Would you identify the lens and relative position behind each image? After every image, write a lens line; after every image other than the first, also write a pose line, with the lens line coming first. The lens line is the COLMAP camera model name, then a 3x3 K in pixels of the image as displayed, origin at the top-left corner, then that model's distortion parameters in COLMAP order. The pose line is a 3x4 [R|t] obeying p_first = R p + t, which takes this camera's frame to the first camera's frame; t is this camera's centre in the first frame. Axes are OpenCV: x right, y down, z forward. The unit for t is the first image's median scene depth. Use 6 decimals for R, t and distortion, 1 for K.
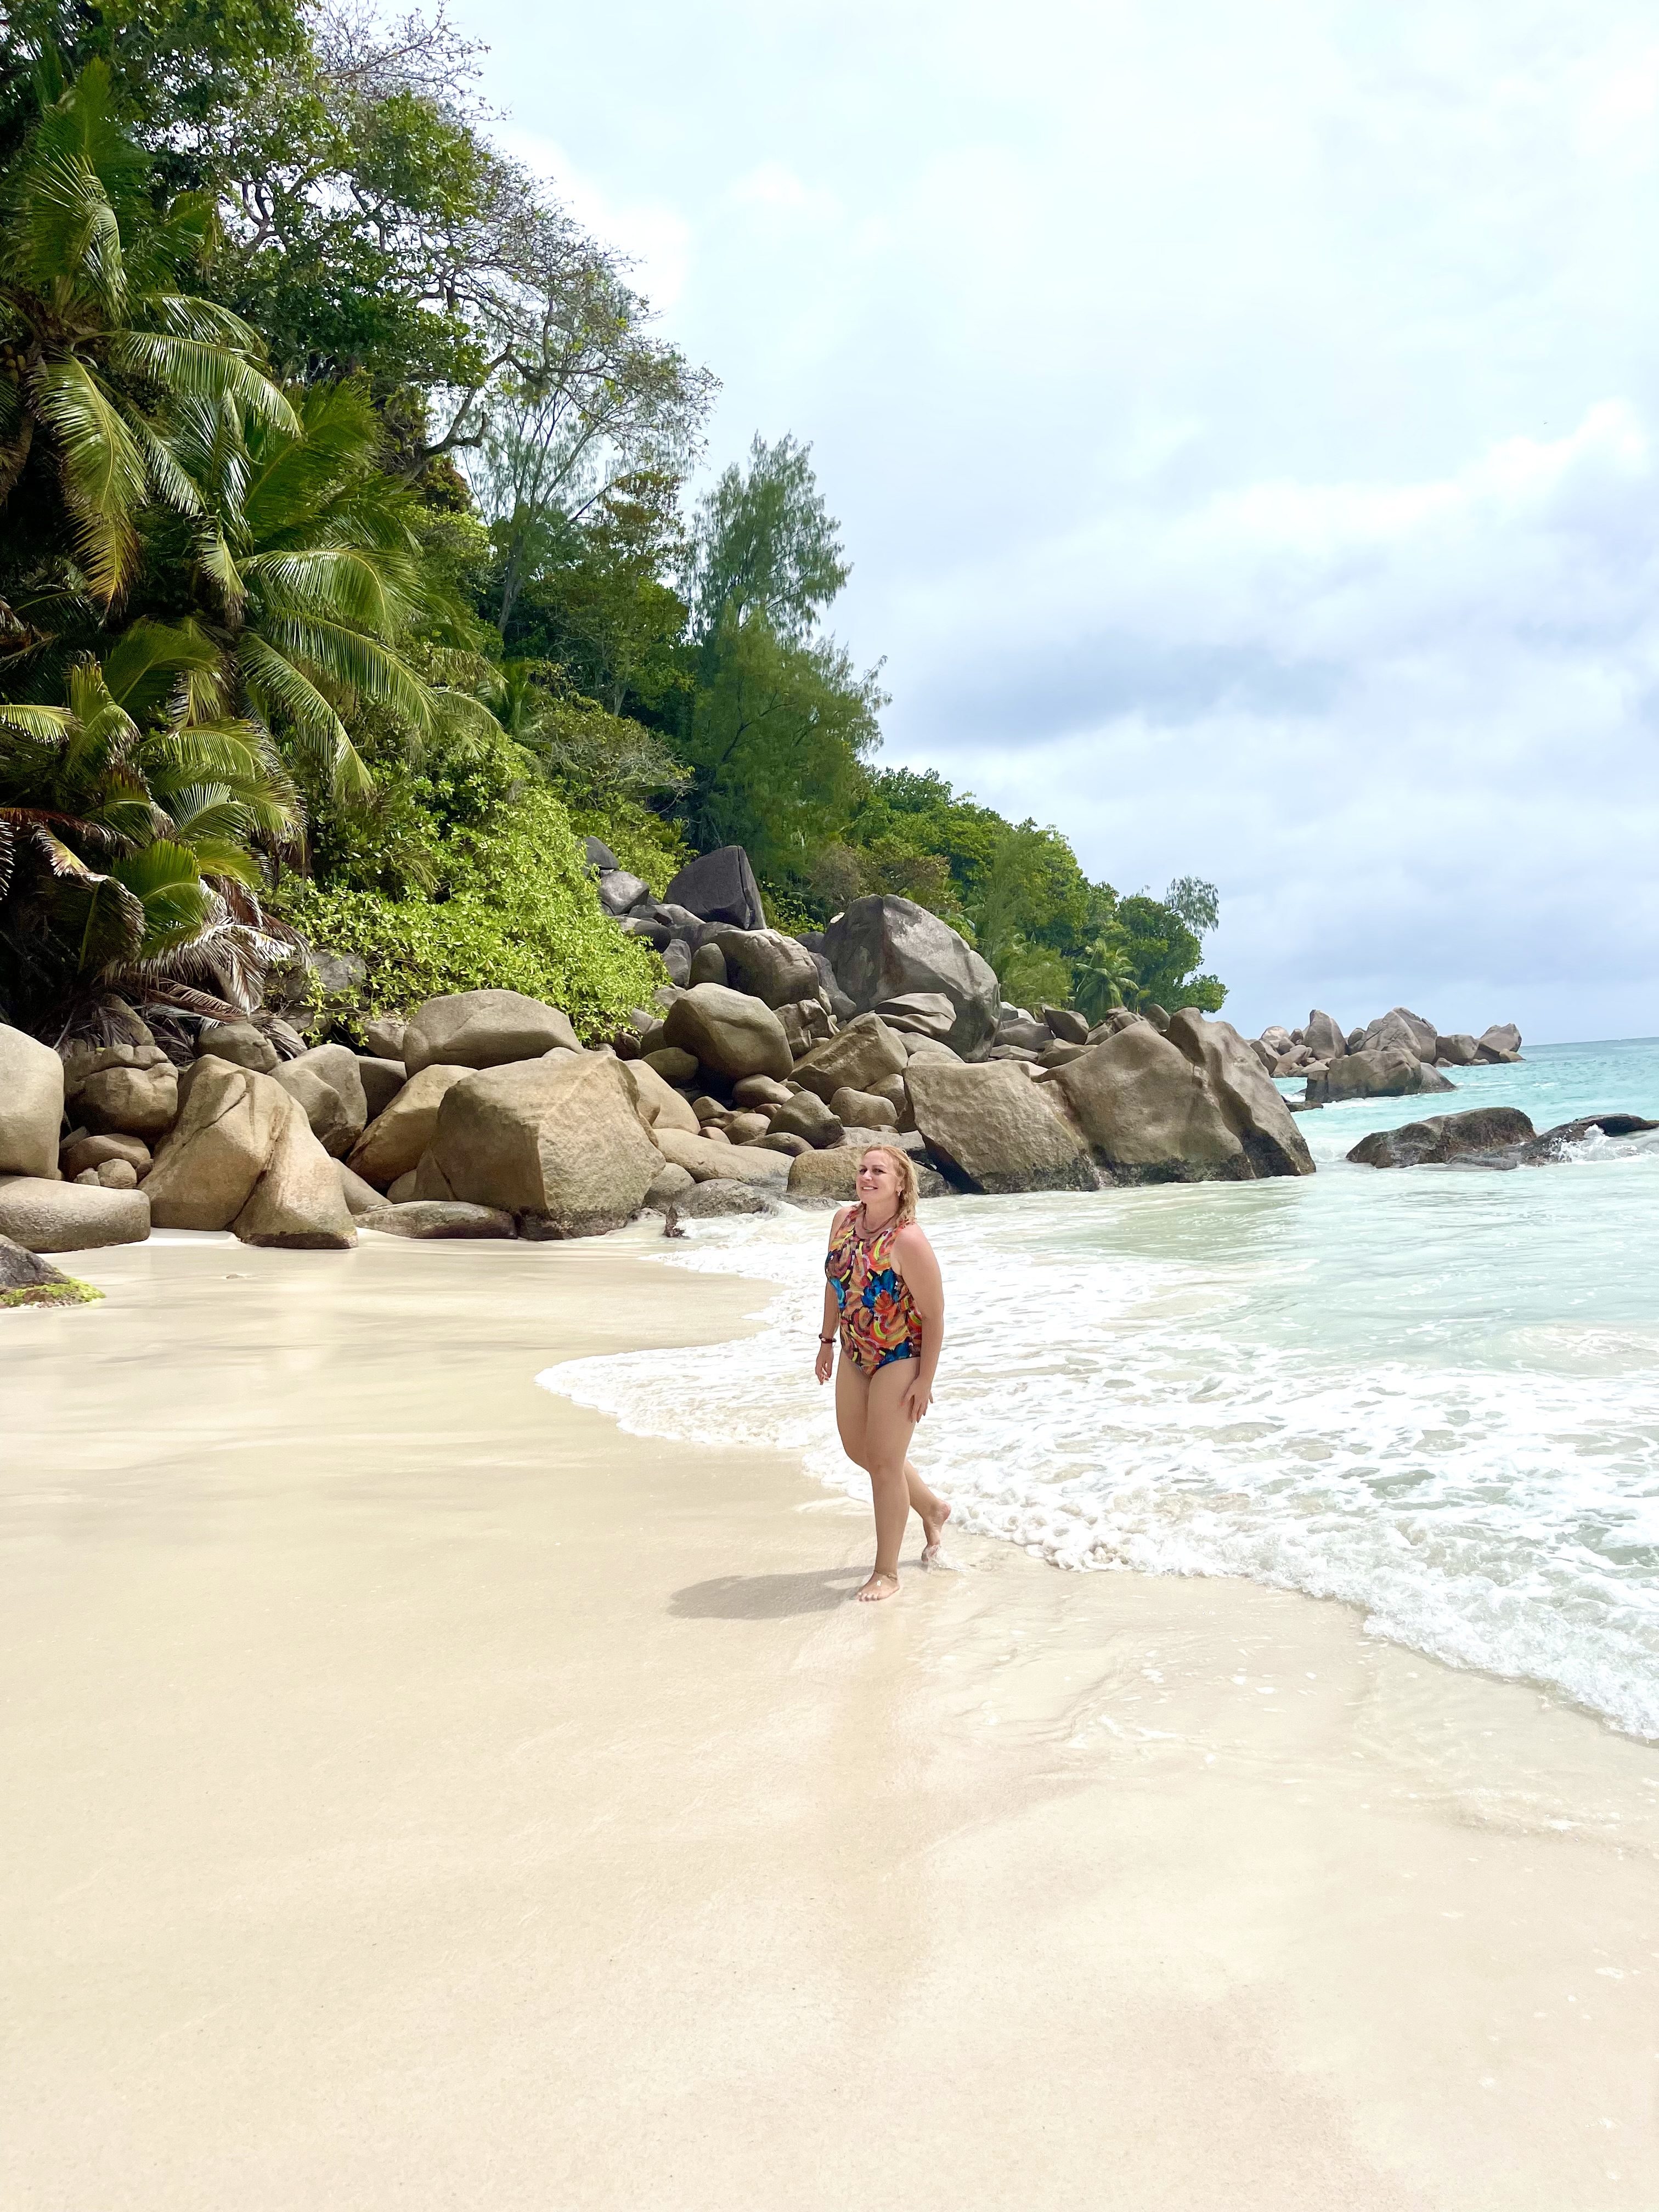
lens RADIAL K [[1635.3, 0, 839.4], [0, 1635.3, 1109.1], [0, 0, 1]] dist [0.038751, -0.034775]
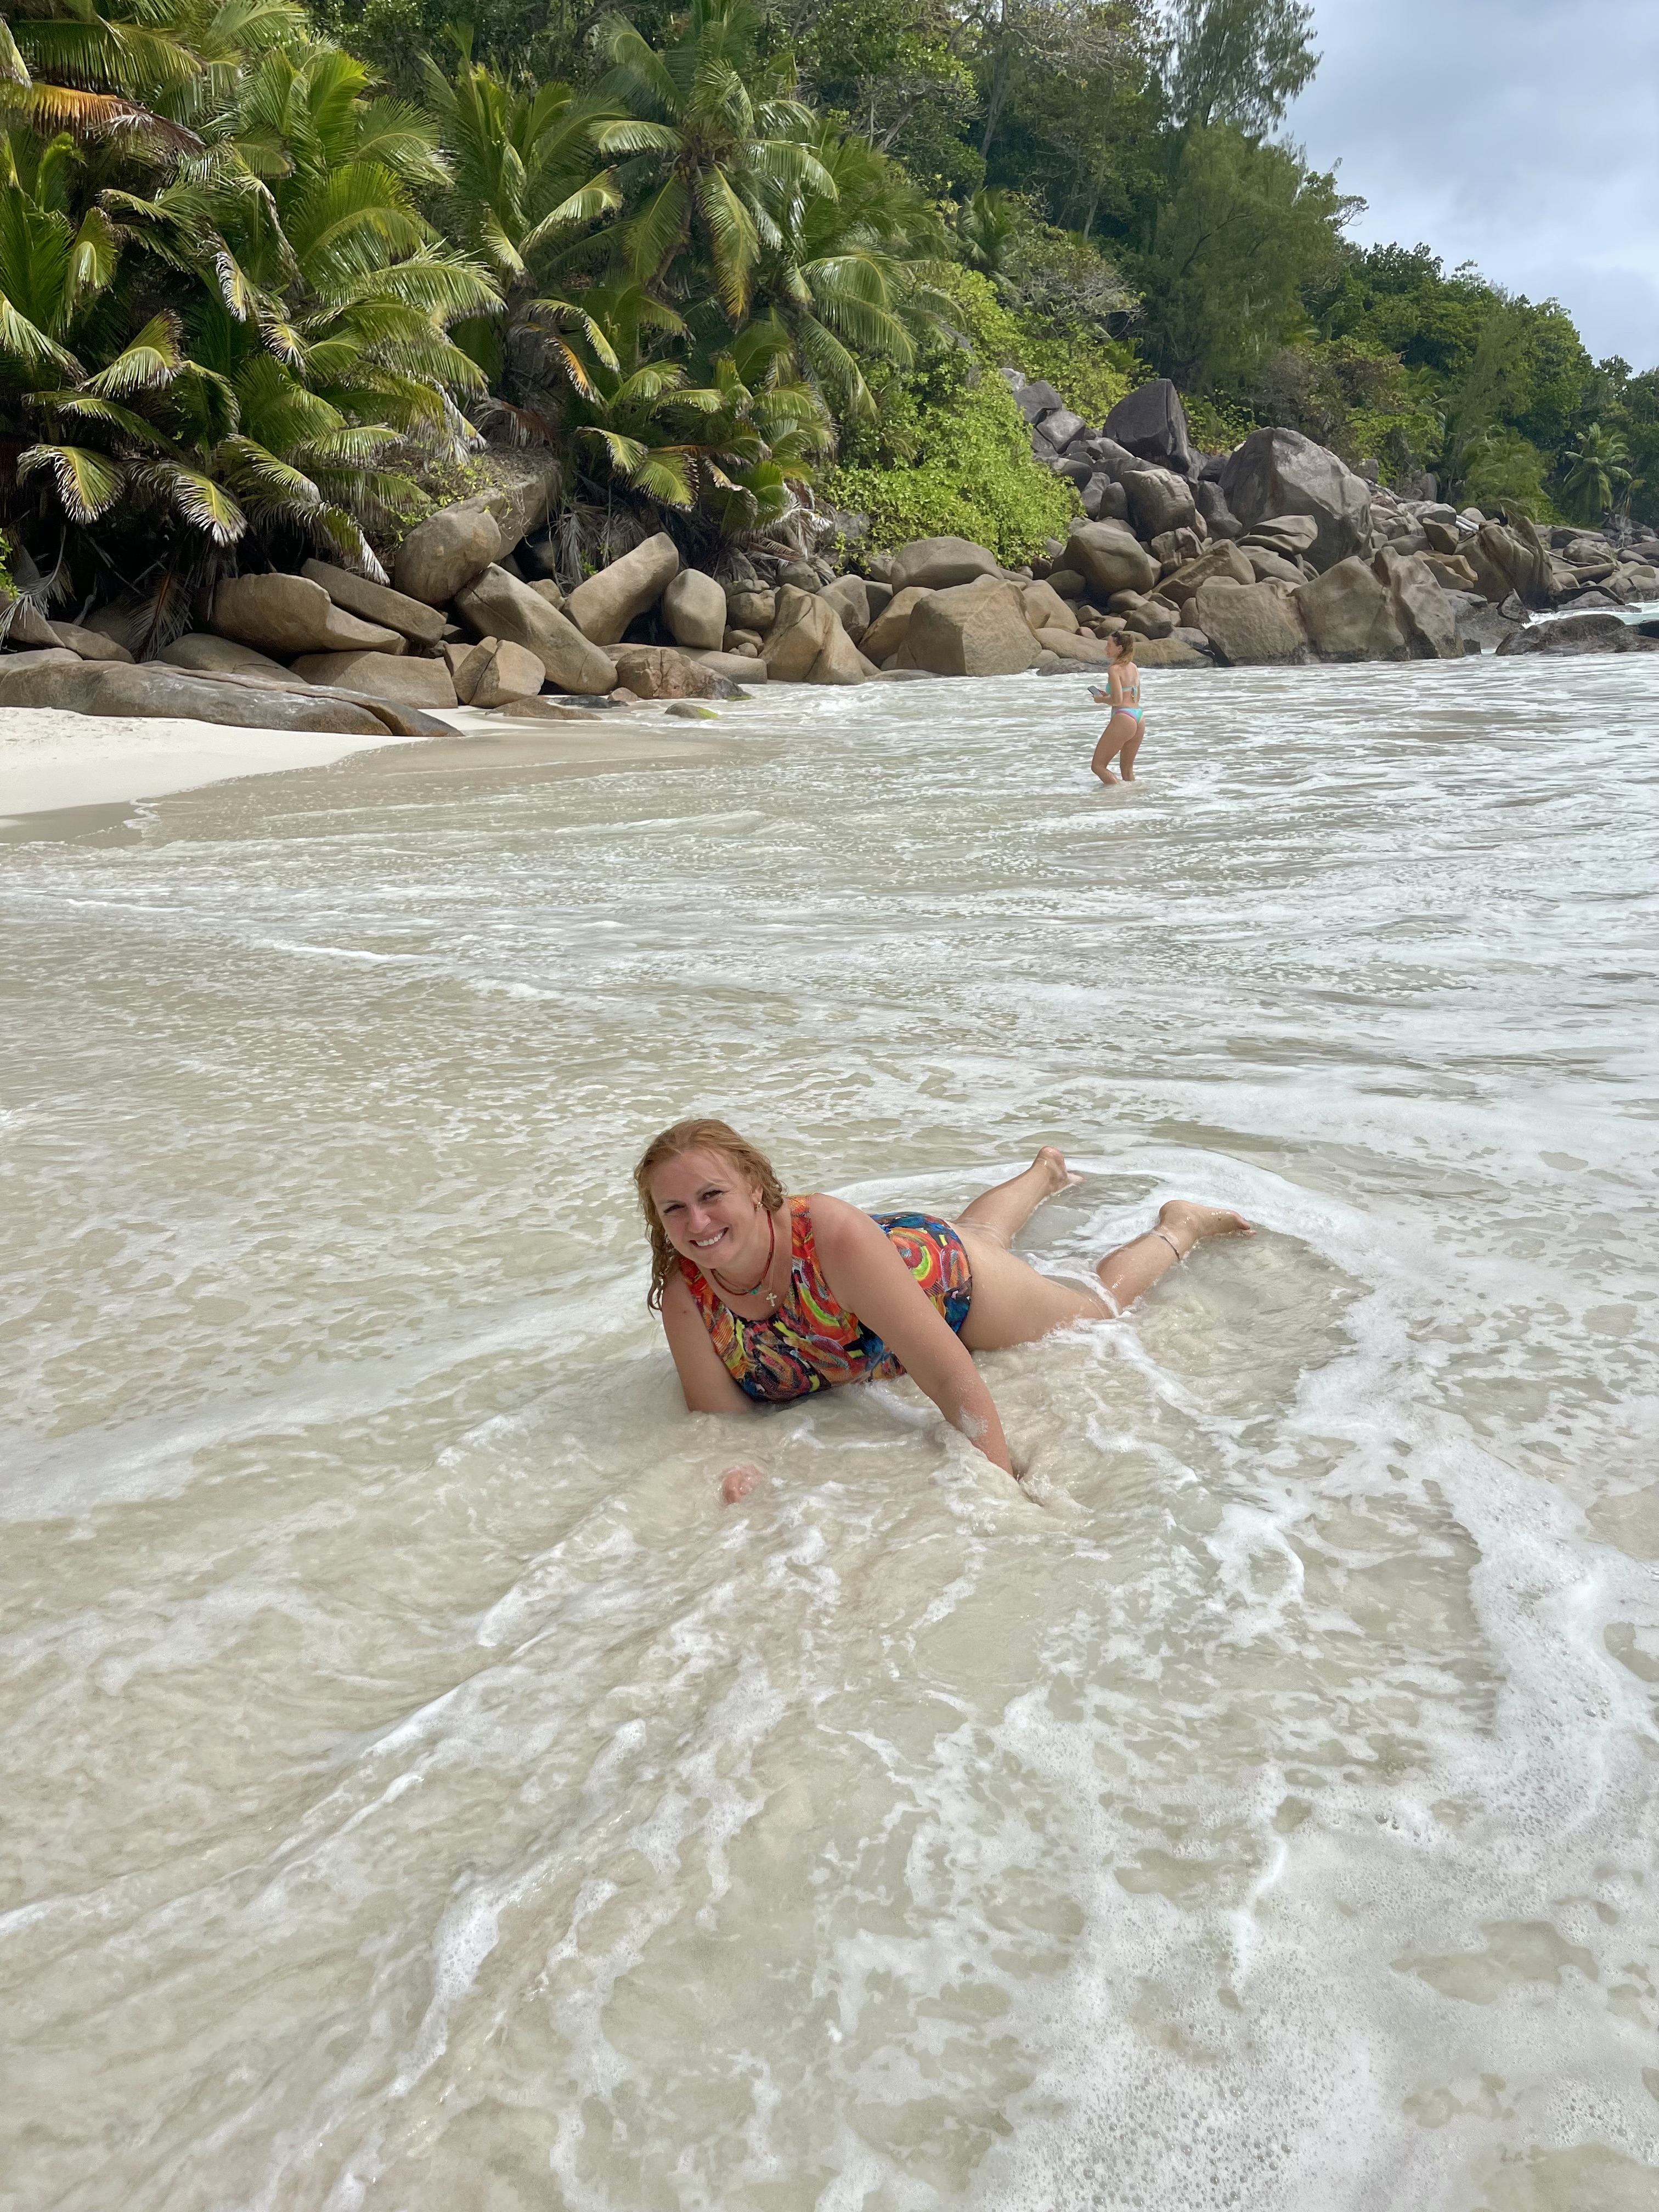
lens RADIAL K [[1635.3, 0, 840.3], [0, 1635.3, 1091.6], [0, 0, 1]] dist [0.038751, -0.034775]
pose [[0.957931, 0.083676, -0.274530, 0.160242], [-0.002609, 0.959053, 0.283213, -0.006544], [0.286987, -0.270582, 0.918925, -0.592897]]
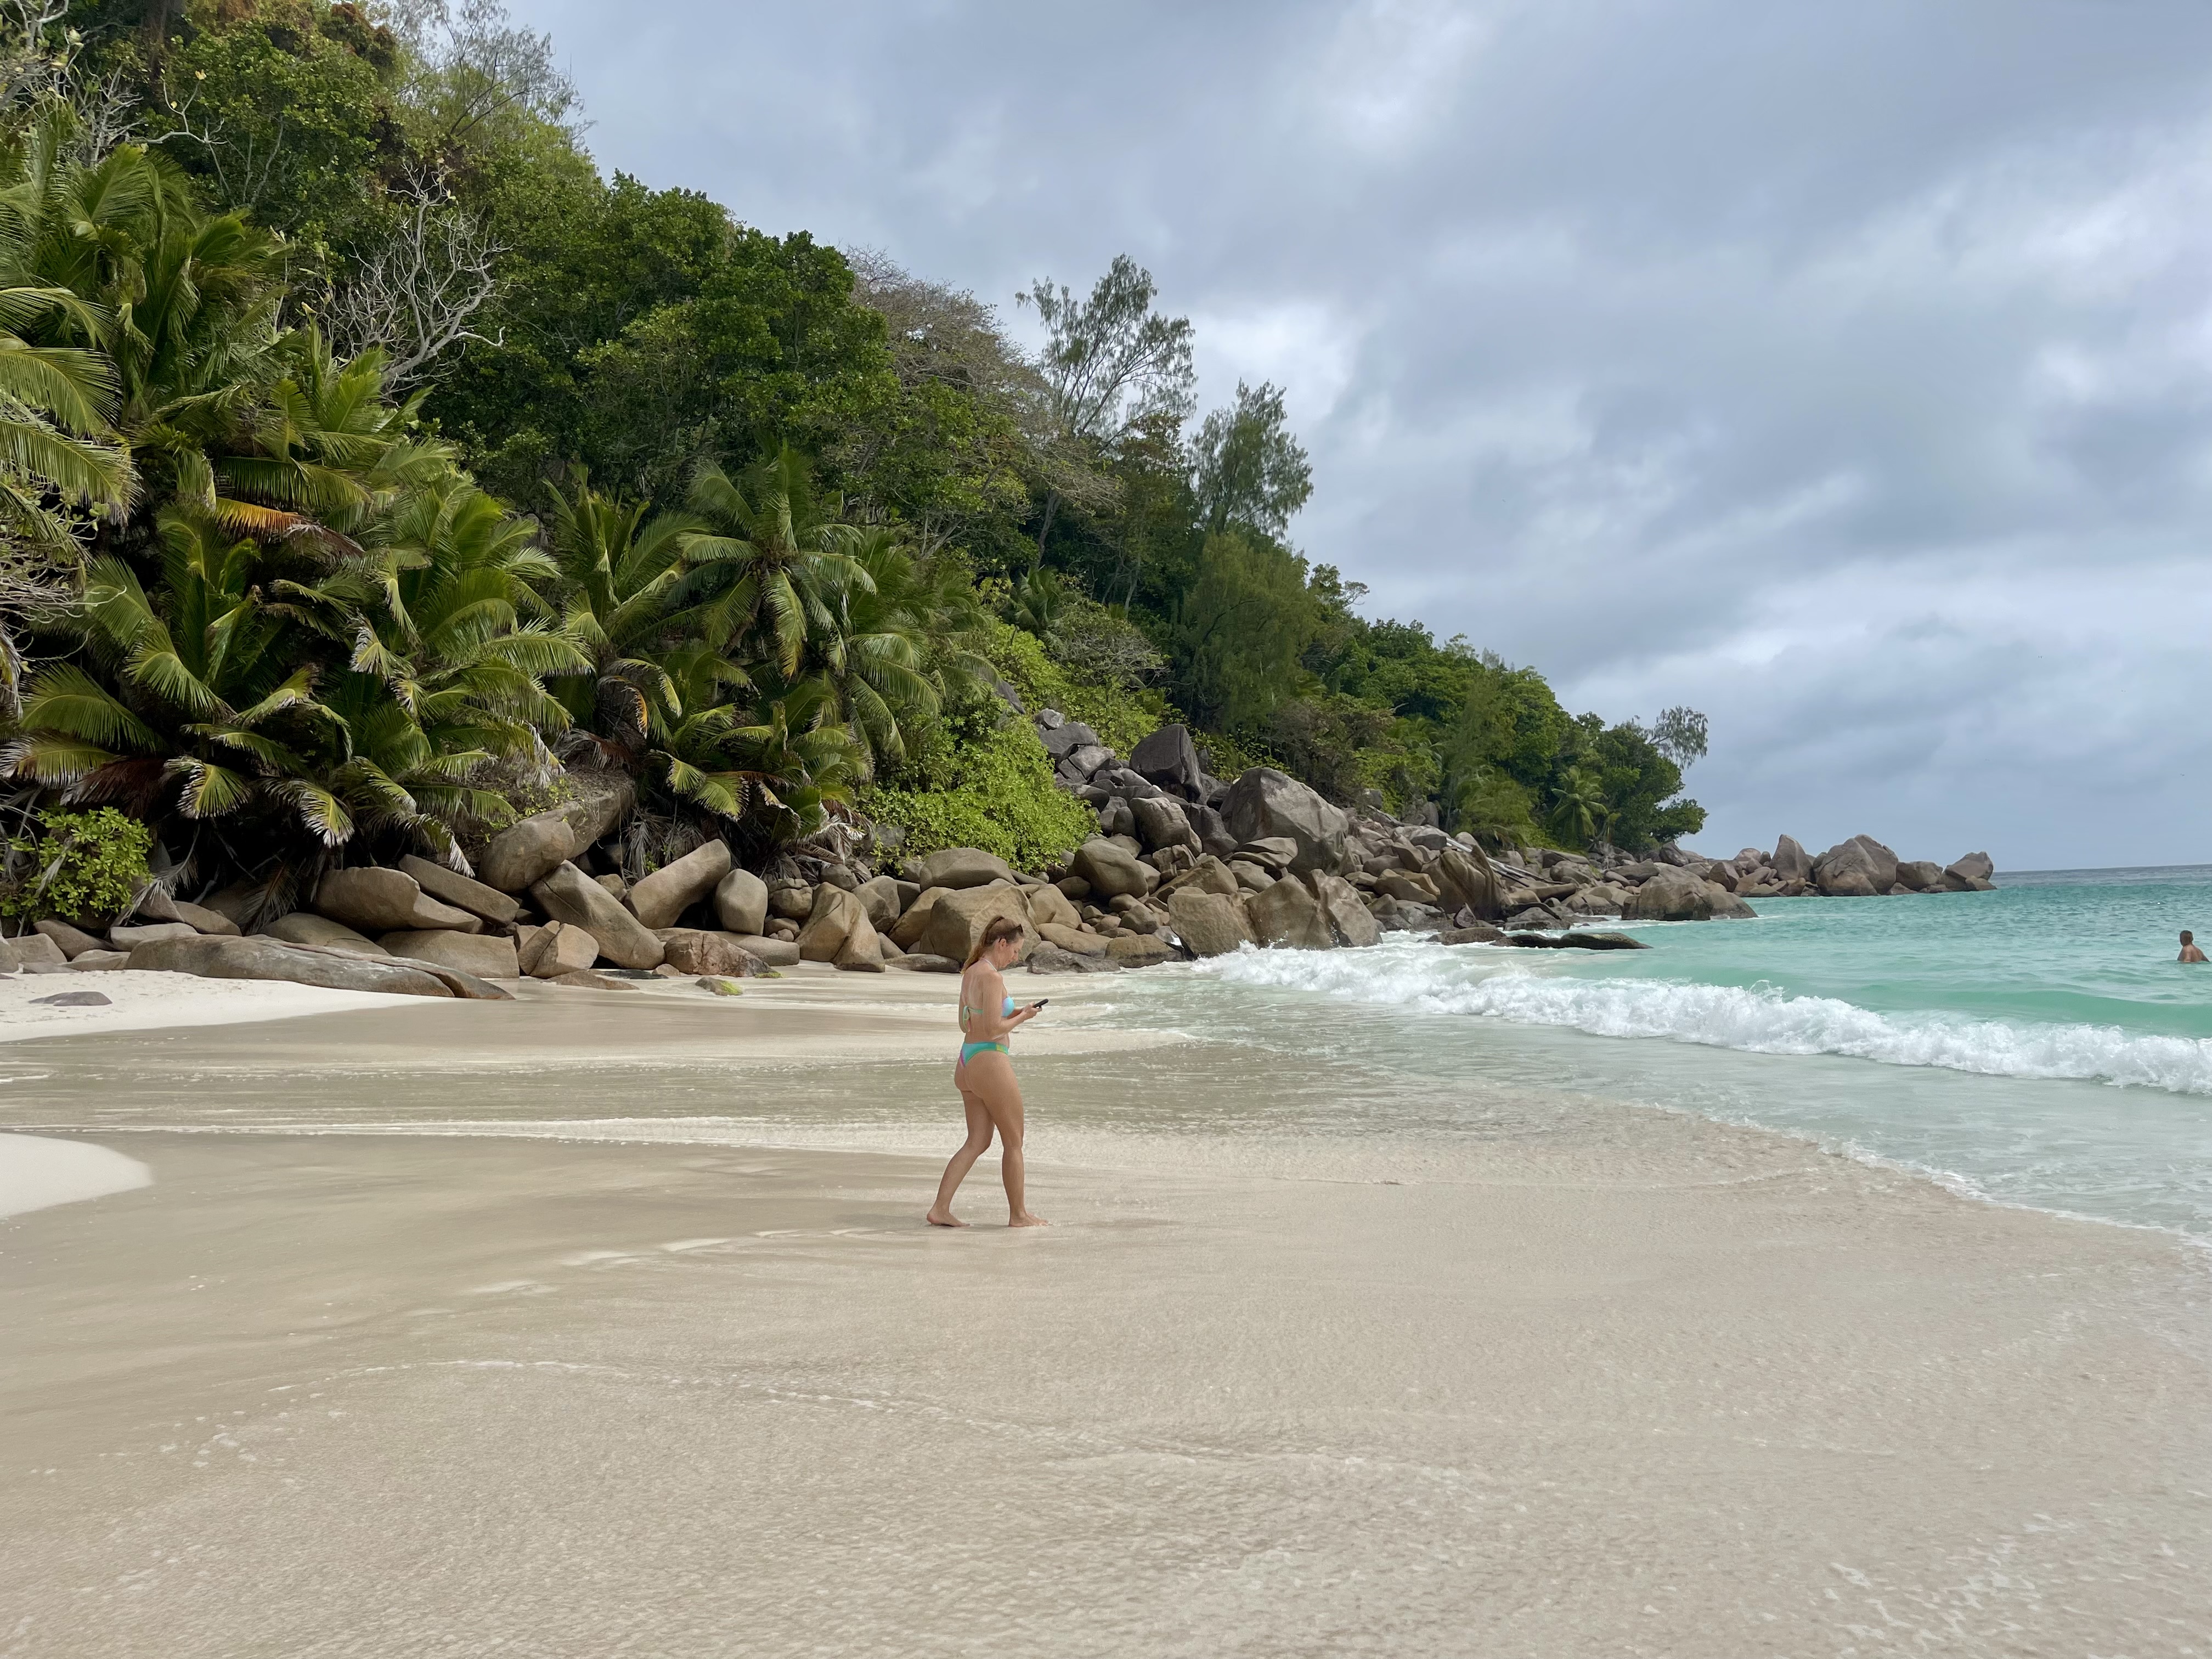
lens RADIAL K [[1635.3, 0, 1100.6], [0, 1635.3, 856.9], [0, 0, 1]] dist [0.038751, -0.034775]
pose [[0.981028, 0.025653, -0.192161, 0.281704], [-0.031200, 0.999178, -0.025898, -0.016385], [0.191338, 0.031402, 0.981022, -0.765644]]
